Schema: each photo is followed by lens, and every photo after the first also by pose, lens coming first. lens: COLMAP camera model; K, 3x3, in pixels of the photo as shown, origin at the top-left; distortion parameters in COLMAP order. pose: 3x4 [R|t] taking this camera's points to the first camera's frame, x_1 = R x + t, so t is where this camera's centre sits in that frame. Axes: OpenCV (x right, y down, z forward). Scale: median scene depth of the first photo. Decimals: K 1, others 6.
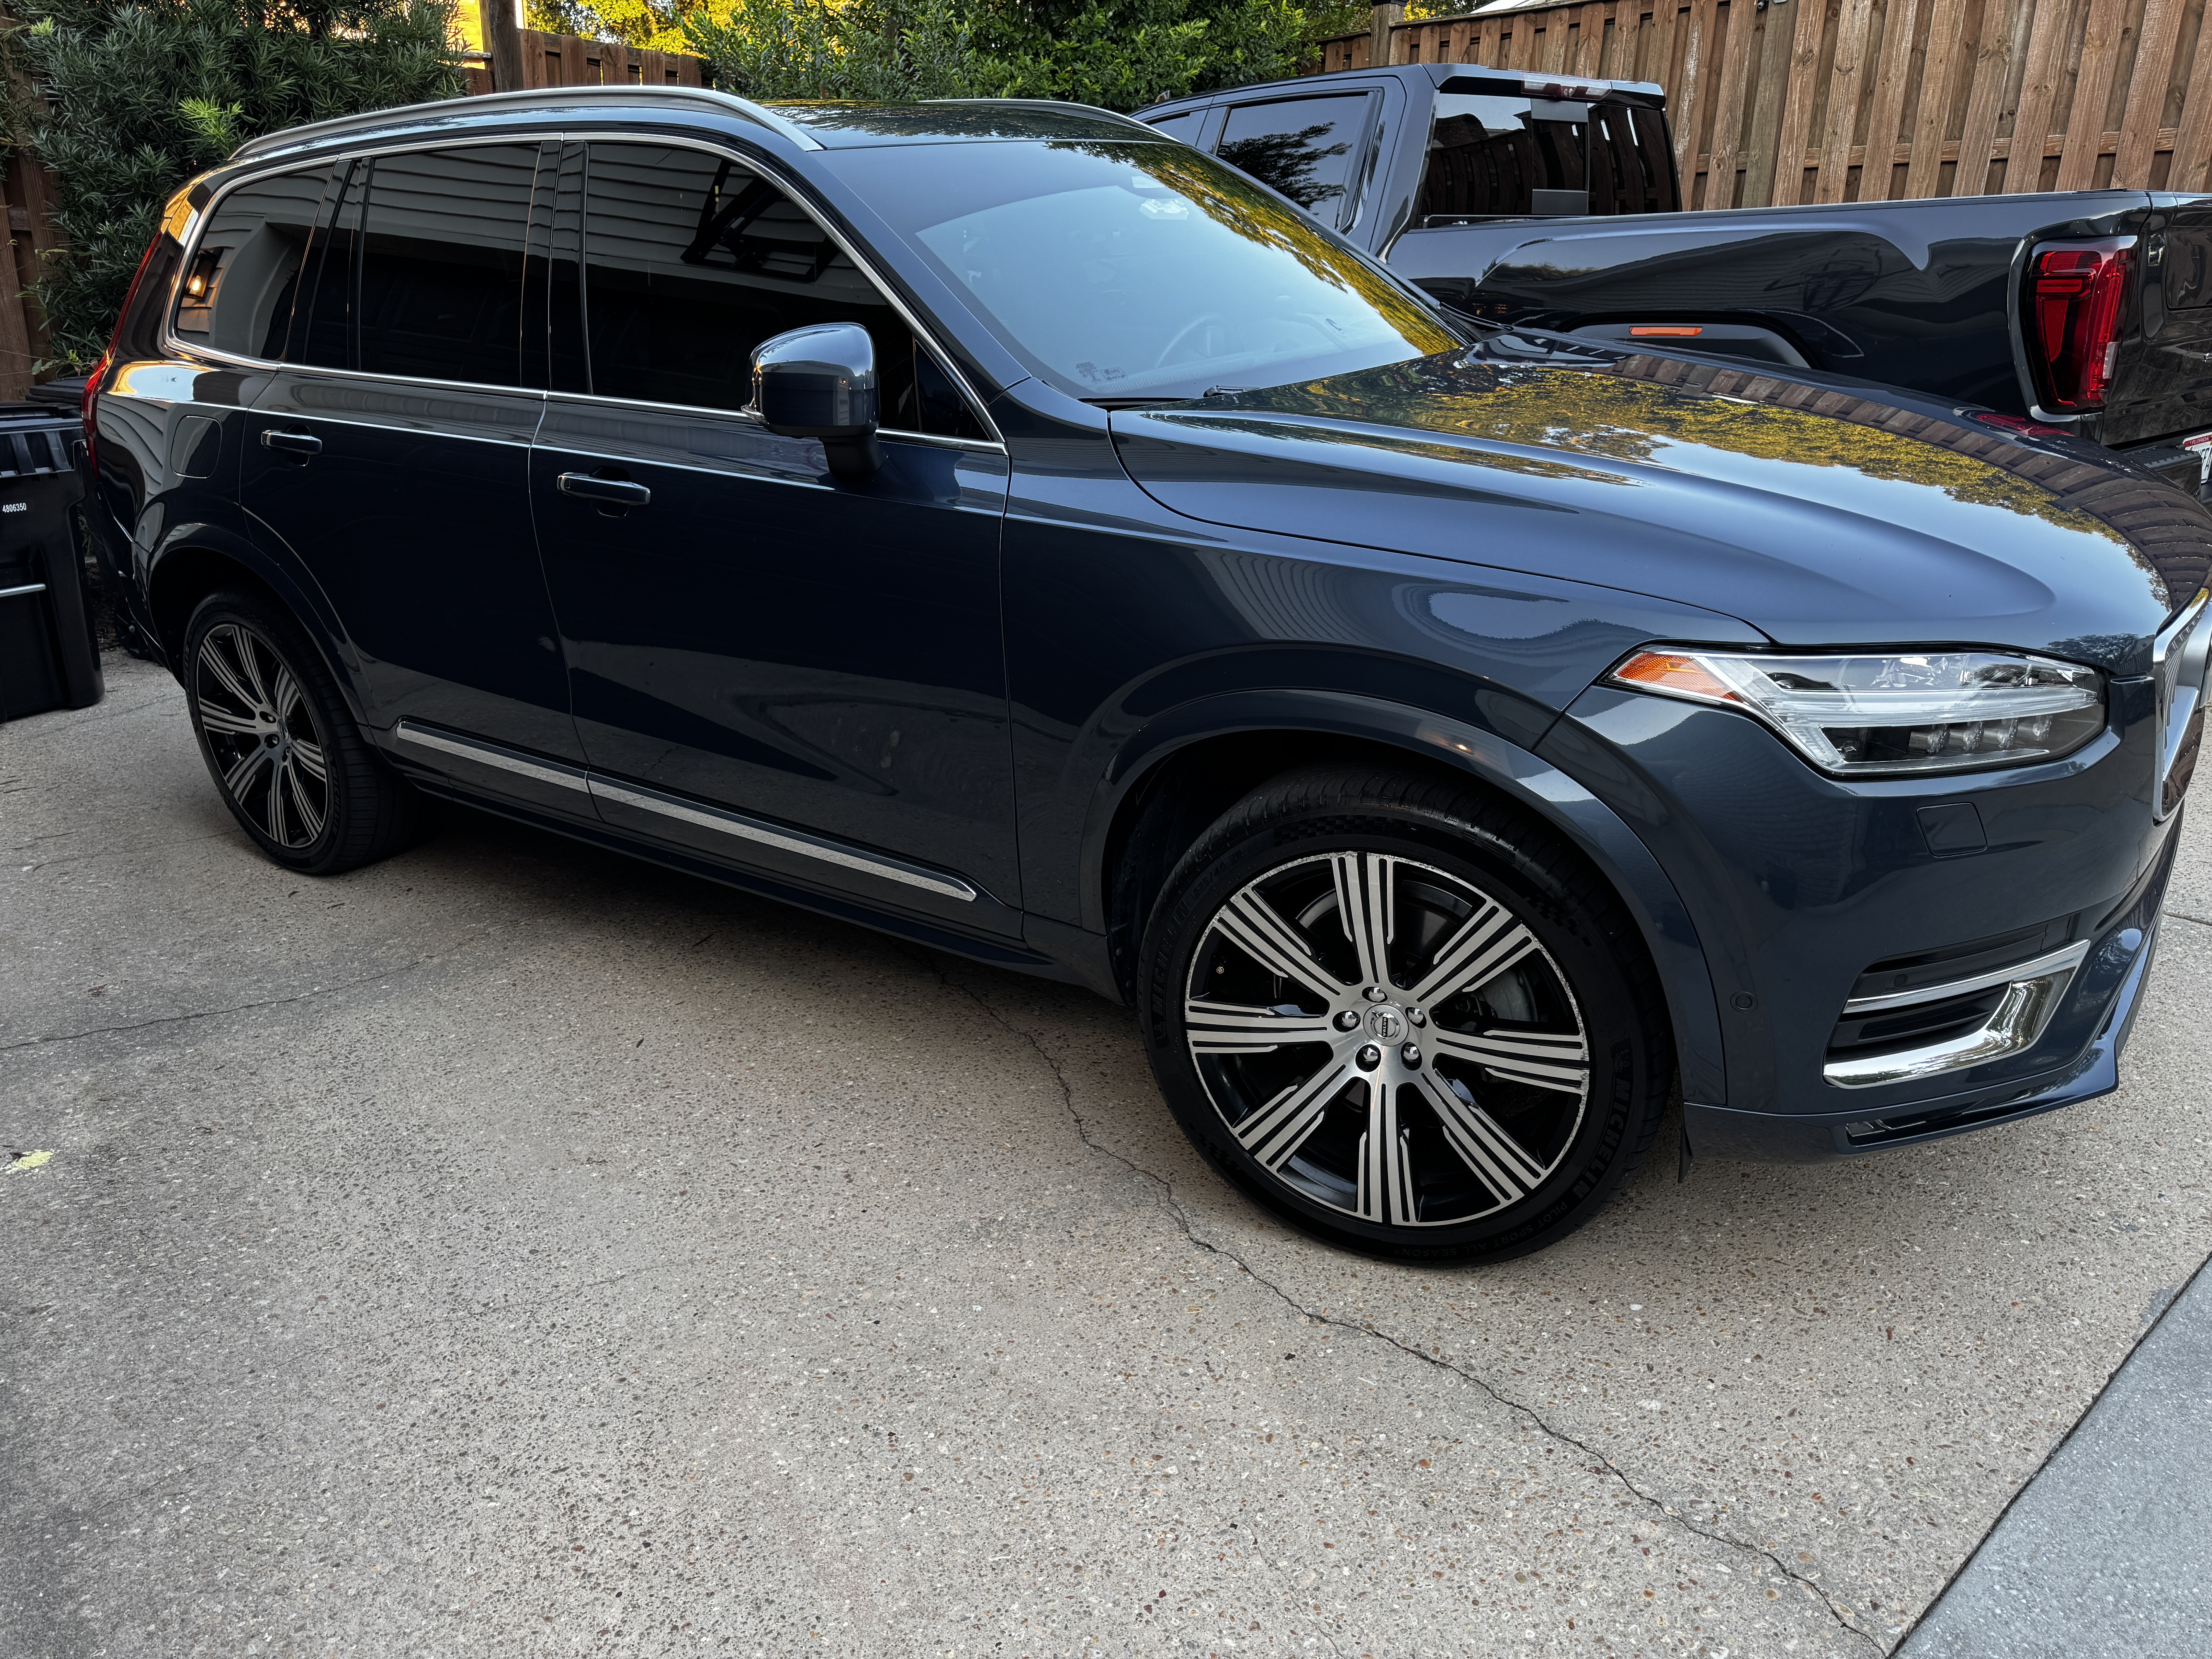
lens RADIAL K [[1631.8, 0, 1106.0], [0, 1631.8, 829.5], [0, 0, 1]] dist [0.064758, -0.000236]
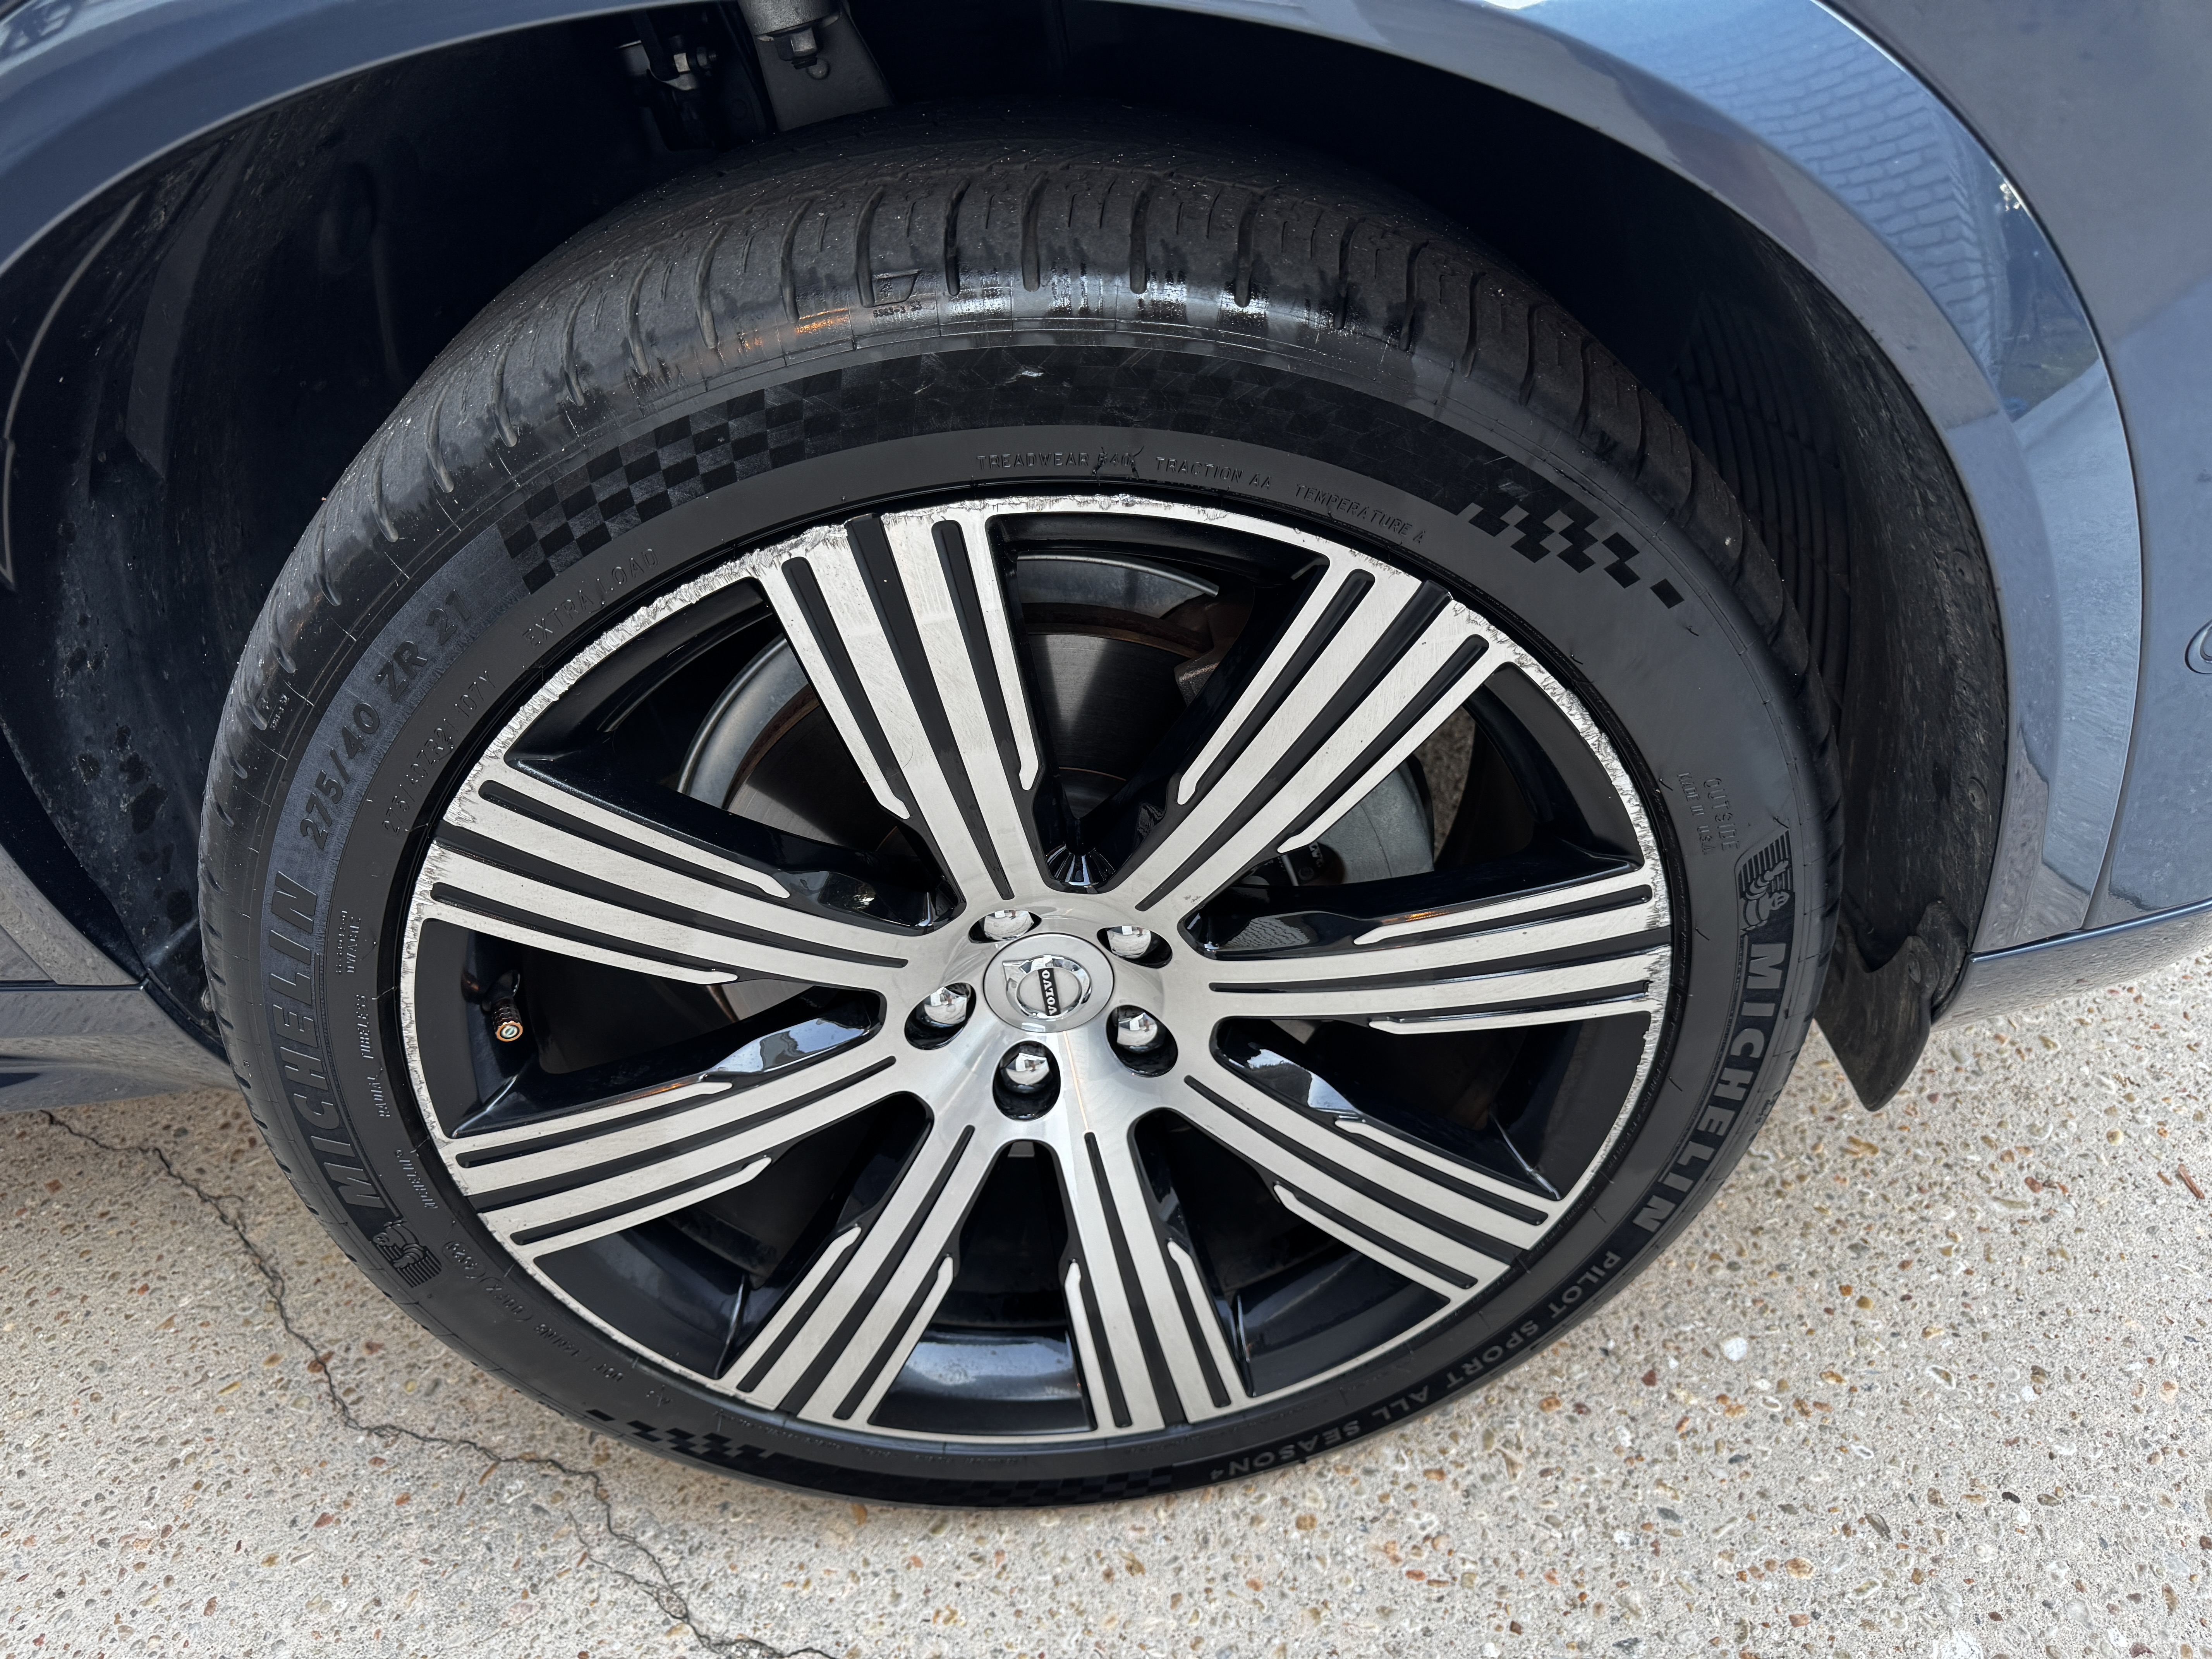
lens RADIAL K [[1631.8, 0, 1106.0], [0, 1631.8, 829.5], [0, 0, 1]] dist [0.064758, -0.000236]
pose [[0.883578, -0.347907, 0.313449, 0.086324], [0.270228, 0.925474, 0.265469, 0.000847], [-0.382447, -0.149860, 0.911743, 0.698898]]
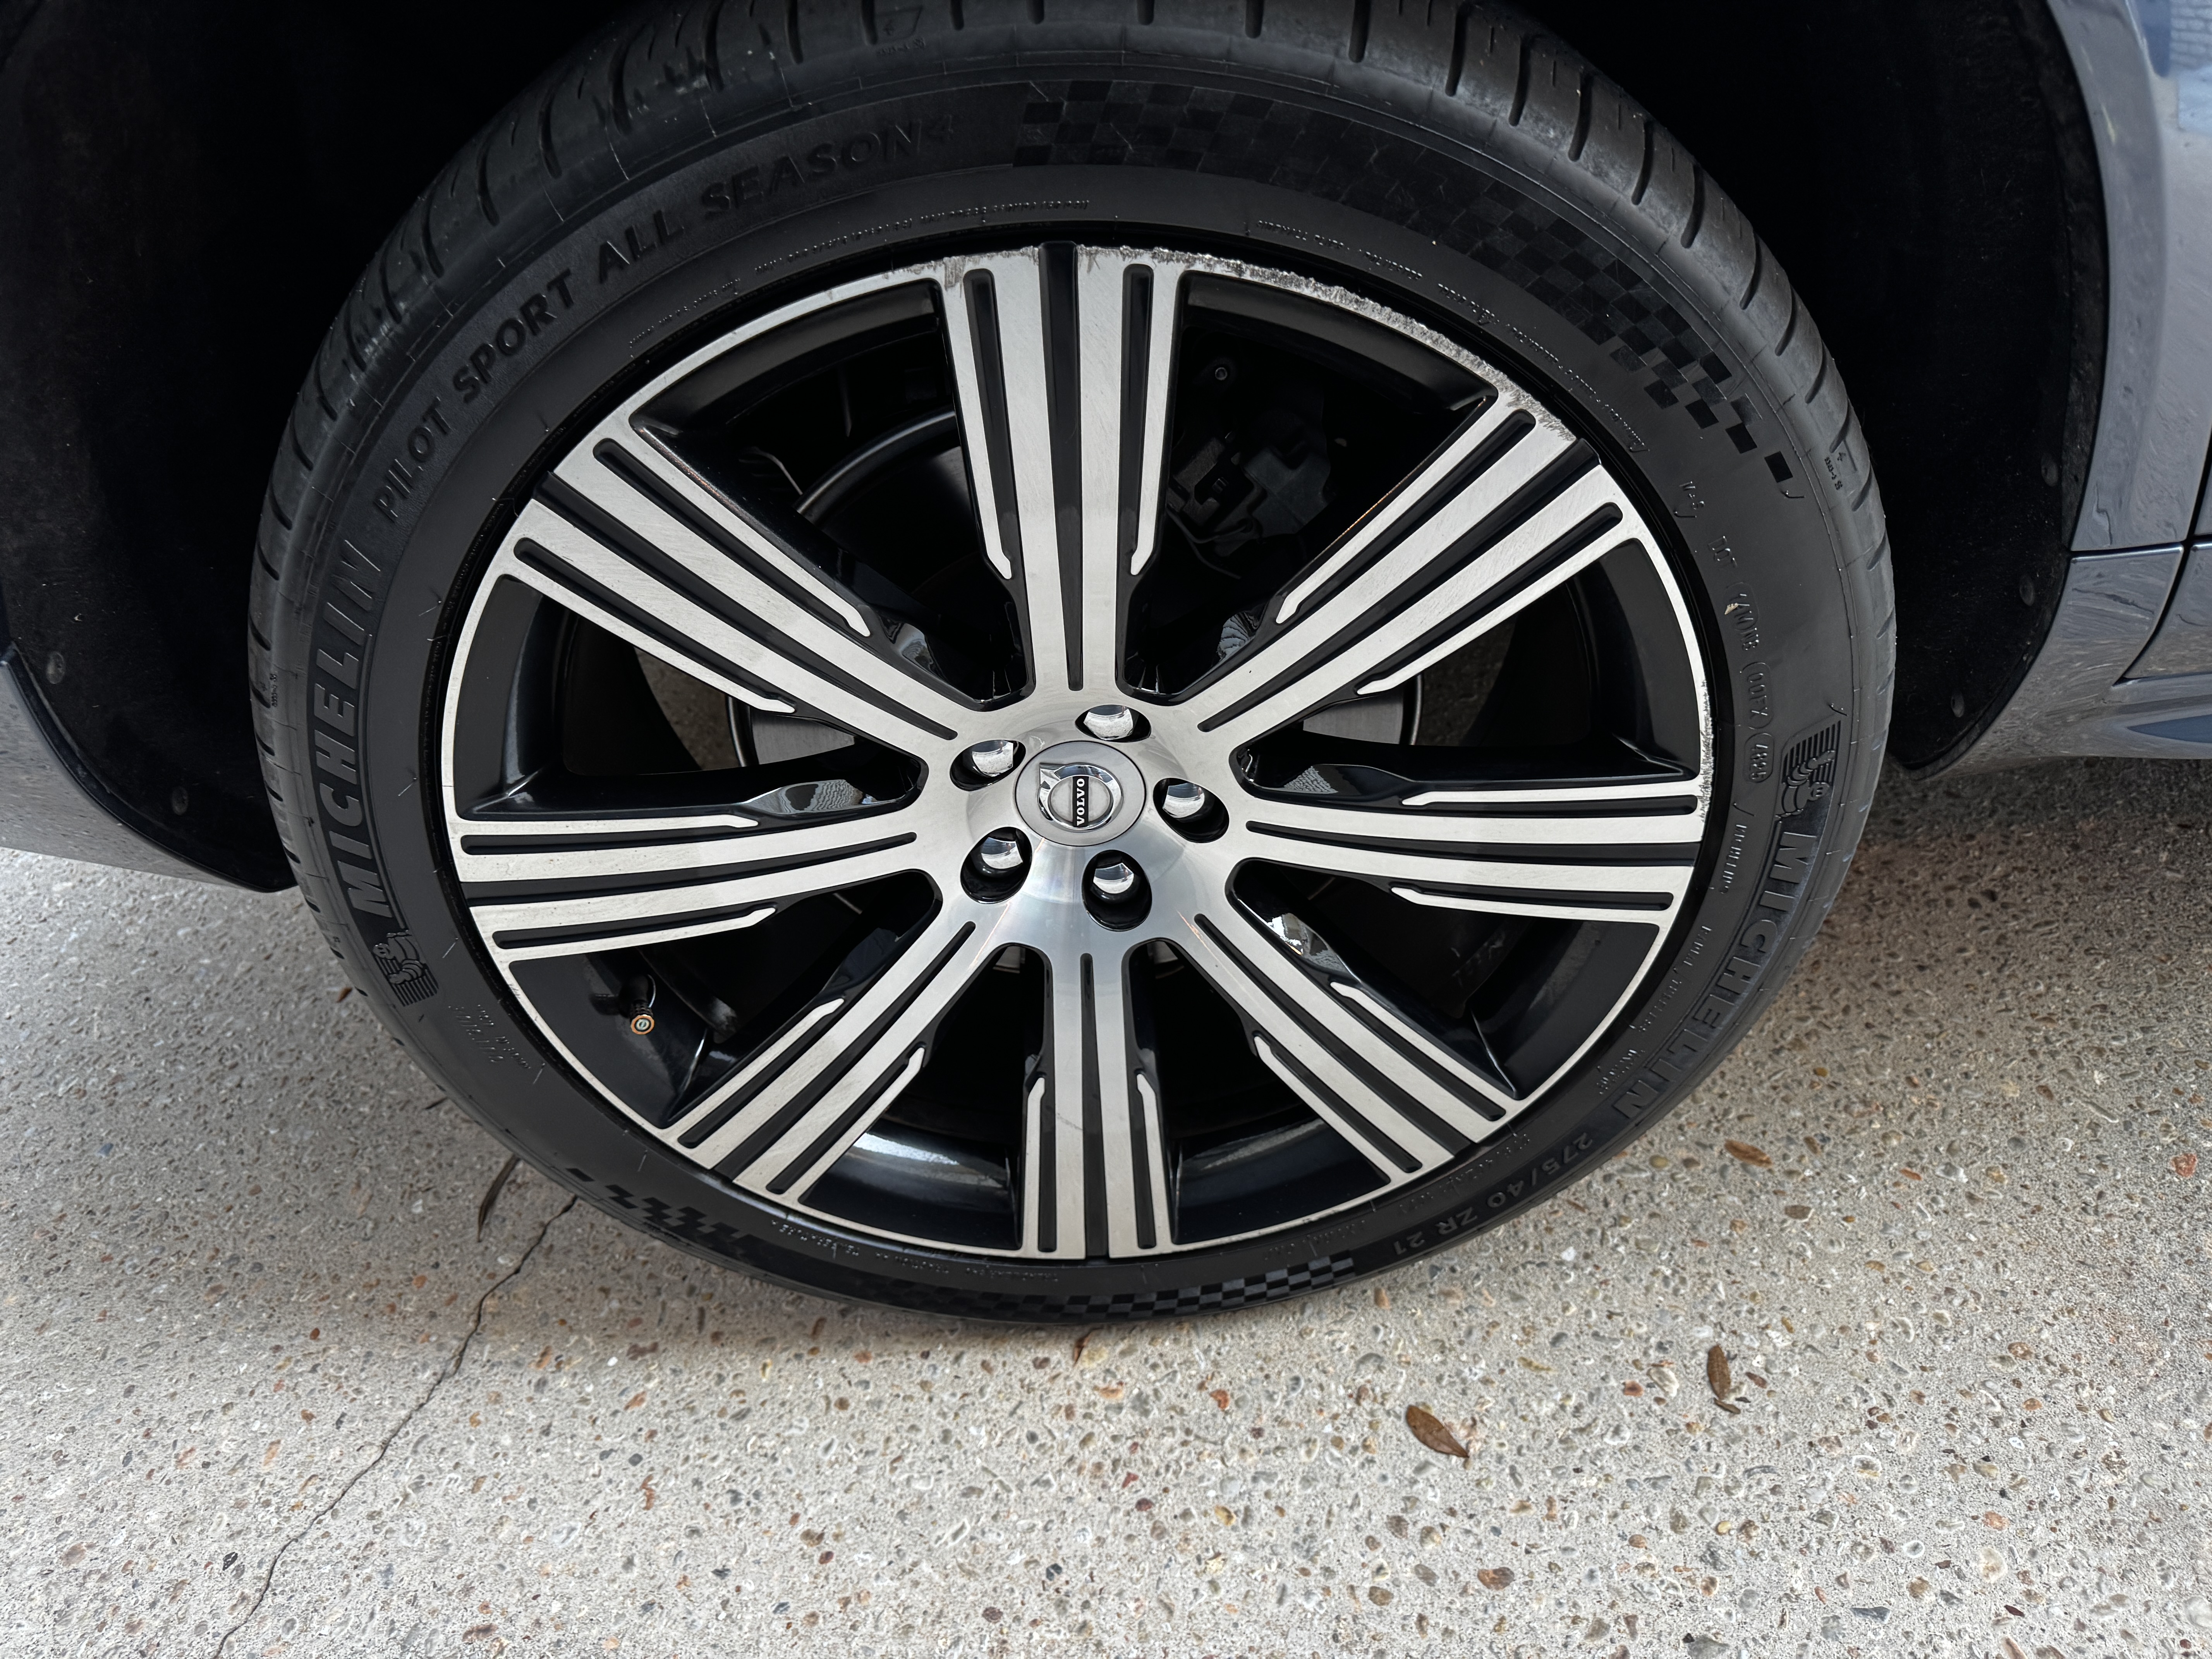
lens RADIAL K [[1631.8, 0, 1106.0], [0, 1631.8, 829.5], [0, 0, 1]] dist [0.064758, -0.000236]
pose [[0.907706, -0.186872, 0.375697, 0.045948], [0.066431, 0.948064, 0.311067, 0.020447], [-0.414315, -0.257399, 0.872977, 0.709494]]
